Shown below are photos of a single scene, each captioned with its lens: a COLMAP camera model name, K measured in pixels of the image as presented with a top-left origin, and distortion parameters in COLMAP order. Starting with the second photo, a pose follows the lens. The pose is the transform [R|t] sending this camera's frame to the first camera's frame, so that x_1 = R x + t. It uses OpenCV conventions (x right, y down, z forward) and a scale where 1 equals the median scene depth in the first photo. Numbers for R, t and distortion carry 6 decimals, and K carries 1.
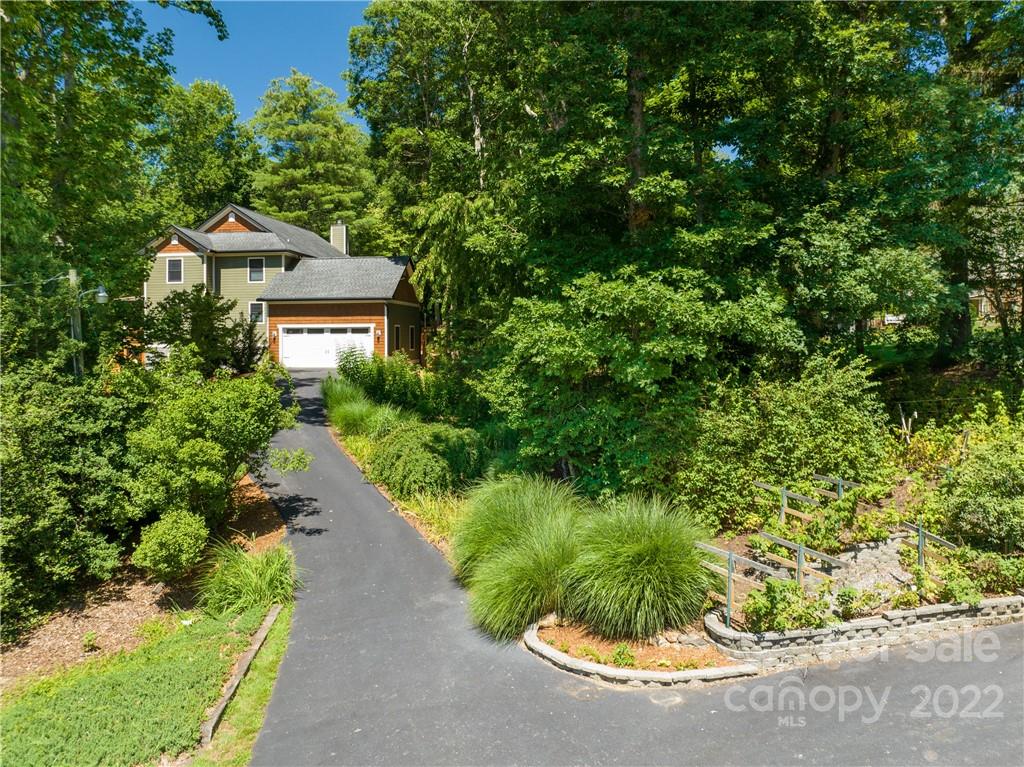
lens RADIAL K [[1007.5, 0, 512.0], [0, 1007.5, 383.5], [0, 0, 1]] dist [-0.029752, -0.011092]
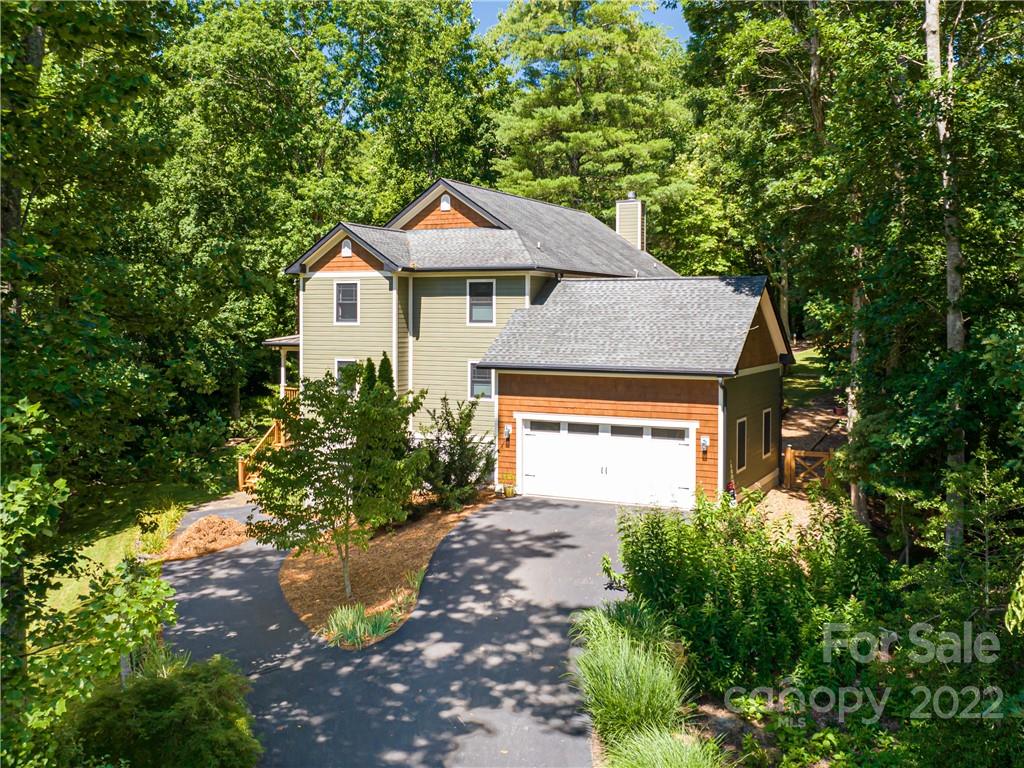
lens RADIAL K [[1007.5, 0, 512.0], [0, 1007.5, 384.0], [0, 0, 1]] dist [-0.029752, -0.011092]
pose [[0.959198, 0.024376, -0.281681, -0.068034], [-0.001048, 0.996576, 0.082672, -0.096901], [0.282732, -0.079004, 0.955940, 0.398863]]
